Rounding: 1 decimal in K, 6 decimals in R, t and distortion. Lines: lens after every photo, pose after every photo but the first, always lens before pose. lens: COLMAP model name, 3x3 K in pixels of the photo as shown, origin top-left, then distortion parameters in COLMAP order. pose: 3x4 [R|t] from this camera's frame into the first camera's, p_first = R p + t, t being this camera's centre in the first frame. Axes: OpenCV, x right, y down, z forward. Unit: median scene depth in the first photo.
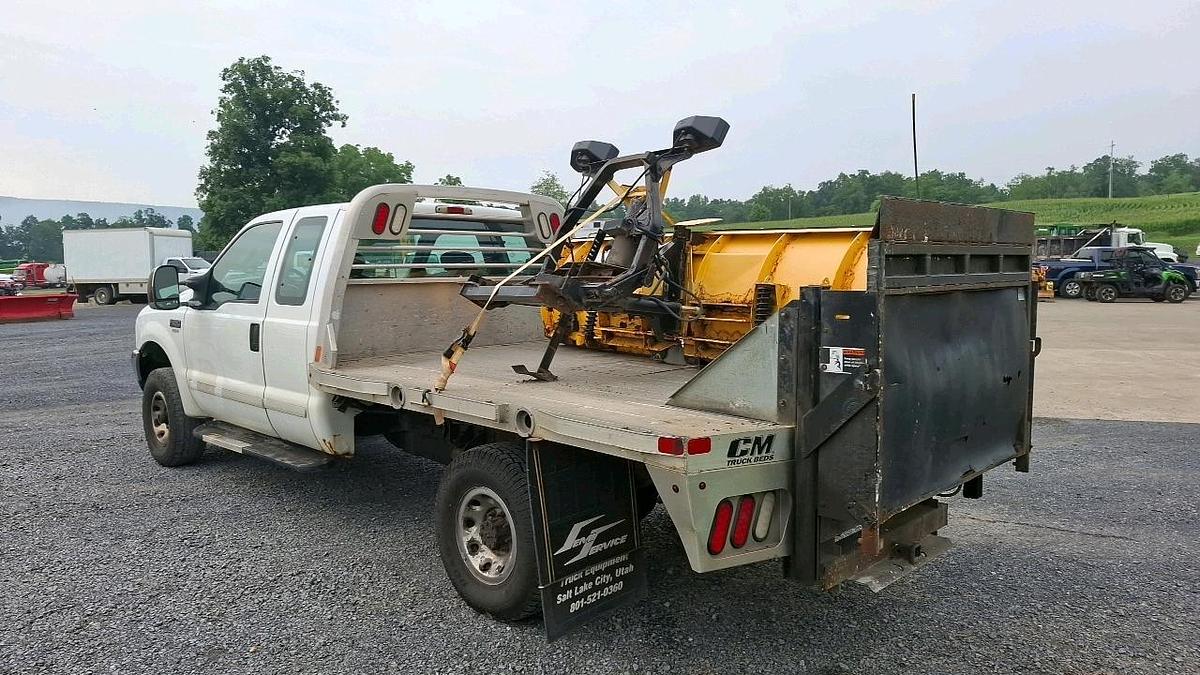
lens RADIAL K [[827.7, 0, 585.7], [0, 827.7, 335.0], [0, 0, 1]] dist [0.113188, -0.149021]
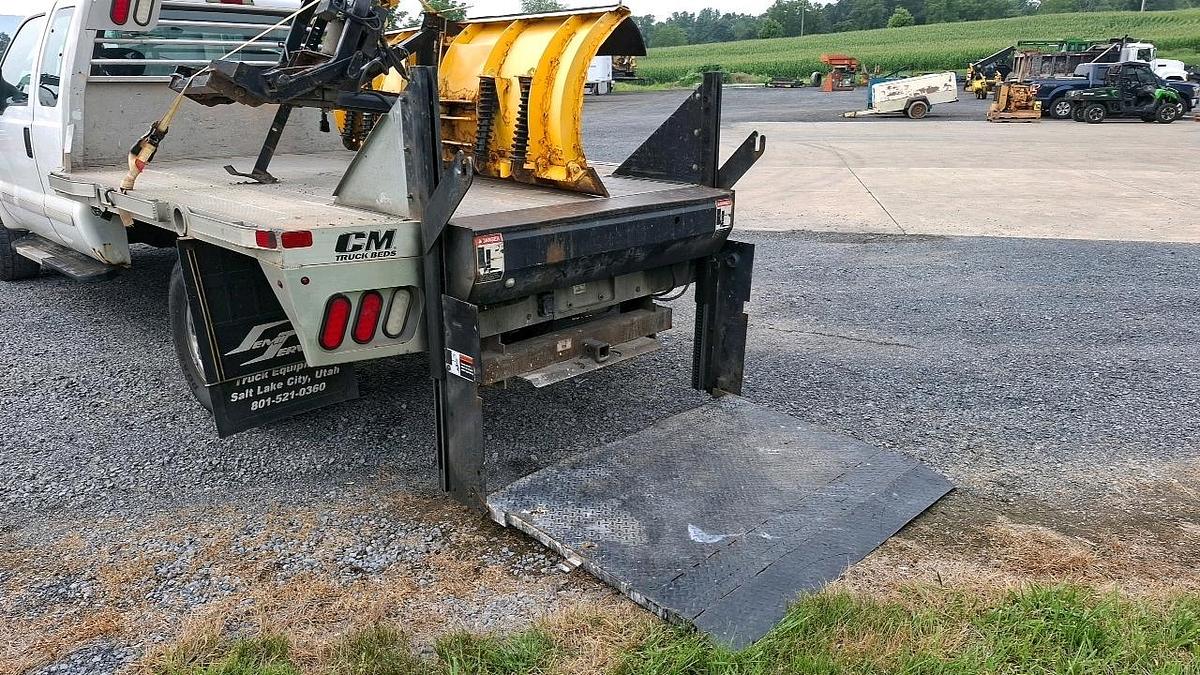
lens RADIAL K [[832.8, 0, 595.4], [0, 832.8, 343.2], [0, 0, 1]] dist [0.062247, -0.065498]
pose [[0.999997, 0.000009, -0.002529, 0.356155], [0.000521, 0.977796, 0.209558, 0.035347], [0.002475, -0.209558, 0.977793, 0.021914]]
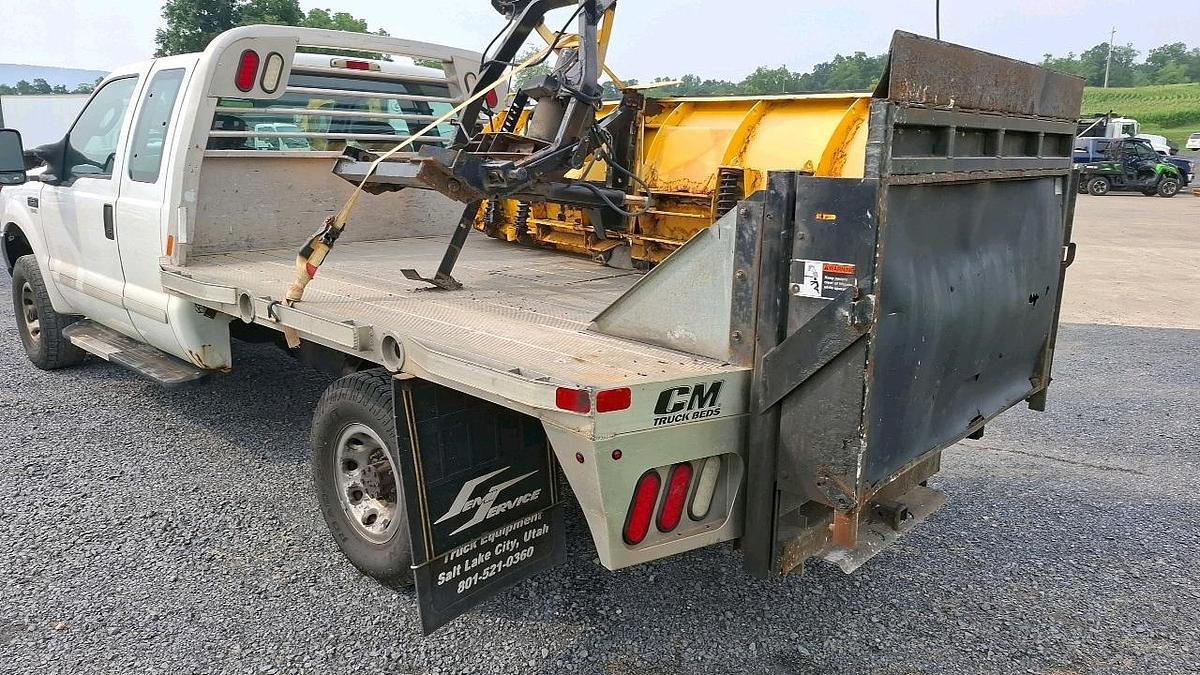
lens RADIAL K [[824.4, 0, 600.7], [0, 824.4, 334.8], [0, 0, 1]] dist [0.109715, -0.144010]
pose [[0.999315, 0.013151, 0.034590, 0.074682], [-0.017765, 0.990459, 0.136660, -0.011656], [-0.032463, -0.137181, 0.990014, 0.235372]]
